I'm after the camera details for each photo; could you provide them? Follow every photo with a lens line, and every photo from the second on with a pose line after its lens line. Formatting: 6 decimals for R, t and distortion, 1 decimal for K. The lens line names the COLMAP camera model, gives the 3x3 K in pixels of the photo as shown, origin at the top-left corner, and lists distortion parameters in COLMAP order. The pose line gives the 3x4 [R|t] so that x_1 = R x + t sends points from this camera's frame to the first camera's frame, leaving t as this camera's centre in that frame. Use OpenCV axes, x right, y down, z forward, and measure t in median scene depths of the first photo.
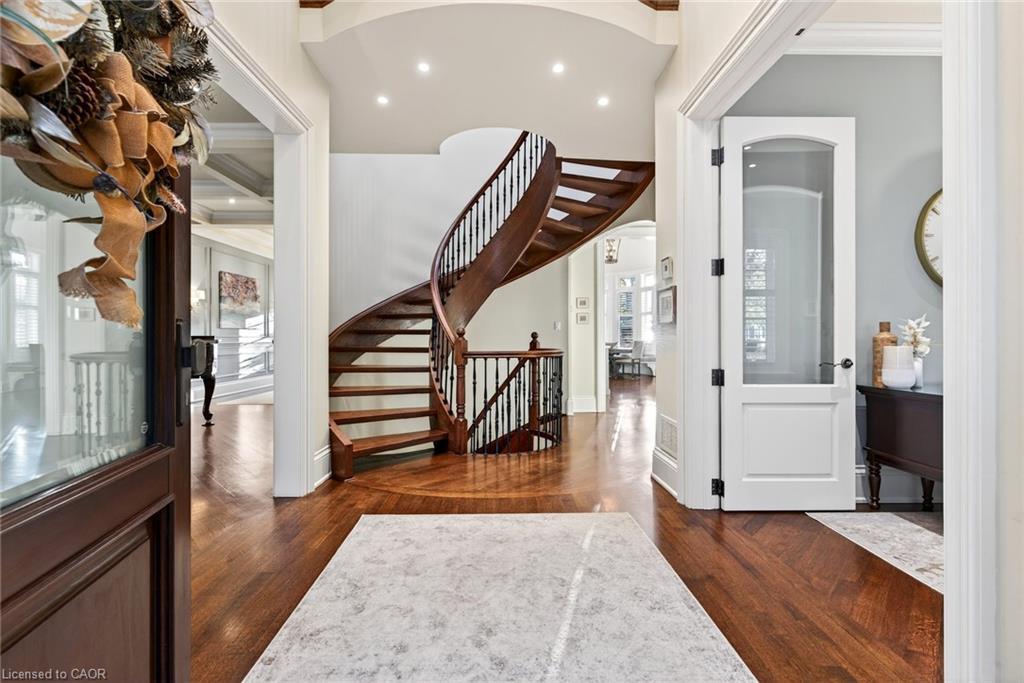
lens RADIAL K [[461.4, 0, 514.7], [0, 461.4, 338.5], [0, 0, 1]] dist [-0.004949, 0.001266]
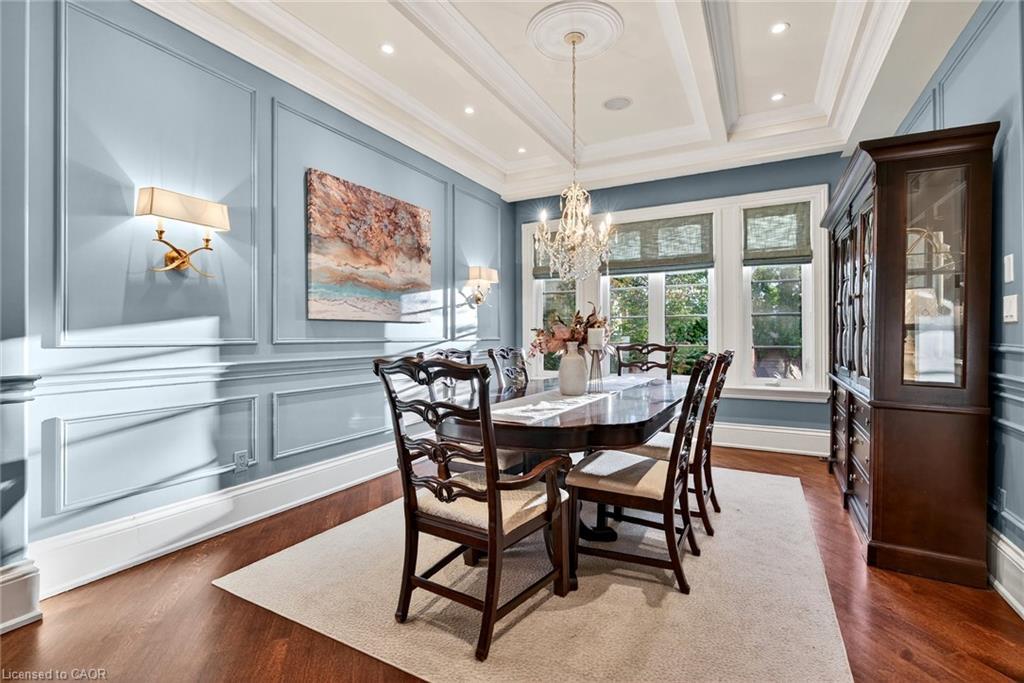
lens RADIAL K [[461.4, 0, 515.5], [0, 461.4, 337.9], [0, 0, 1]] dist [-0.004949, 0.001266]
pose [[0.870708, -0.000348, -0.491801, -0.273805], [0.002316, 0.999992, 0.003393, -0.006255], [0.491796, -0.004093, 0.870701, 0.682764]]
